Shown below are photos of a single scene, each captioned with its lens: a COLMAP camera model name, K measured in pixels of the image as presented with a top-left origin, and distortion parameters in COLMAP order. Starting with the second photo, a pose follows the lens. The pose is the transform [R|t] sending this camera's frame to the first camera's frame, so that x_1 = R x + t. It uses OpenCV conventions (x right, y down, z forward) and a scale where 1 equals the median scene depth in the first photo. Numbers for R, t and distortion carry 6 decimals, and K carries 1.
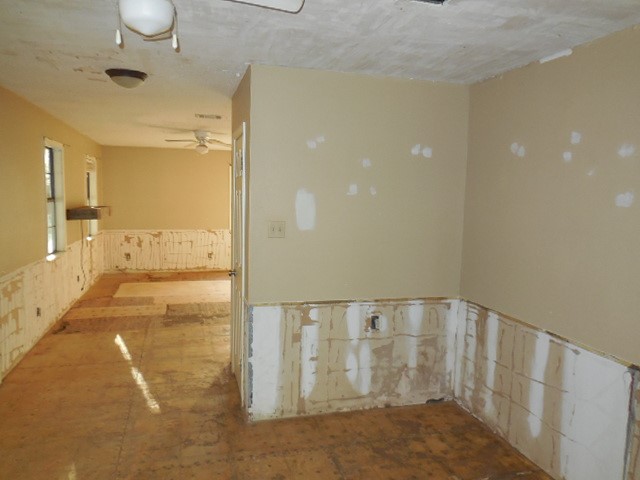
lens RADIAL K [[470.5, 0, 321.0], [0, 470.5, 239.8], [0, 0, 1]] dist [-0.033912, -0.004050]
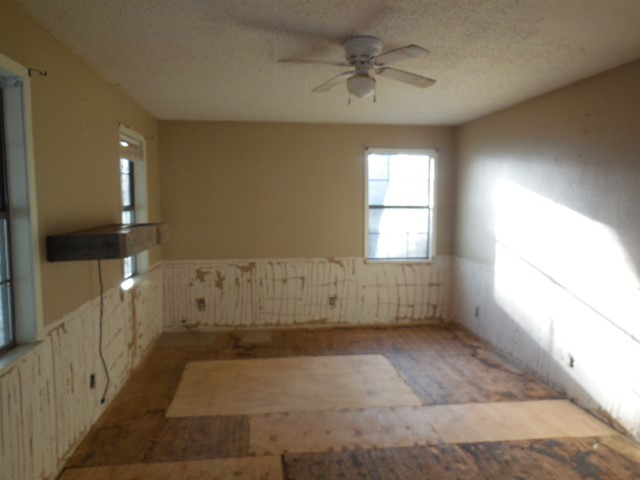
lens RADIAL K [[470.5, 0, 319.0], [0, 470.5, 240.3], [0, 0, 1]] dist [-0.033912, -0.004050]
pose [[0.986675, -0.006243, -0.162584, -0.161976], [0.003699, 0.999866, -0.015947, -0.035919], [0.162662, 0.015134, 0.986566, 0.422112]]
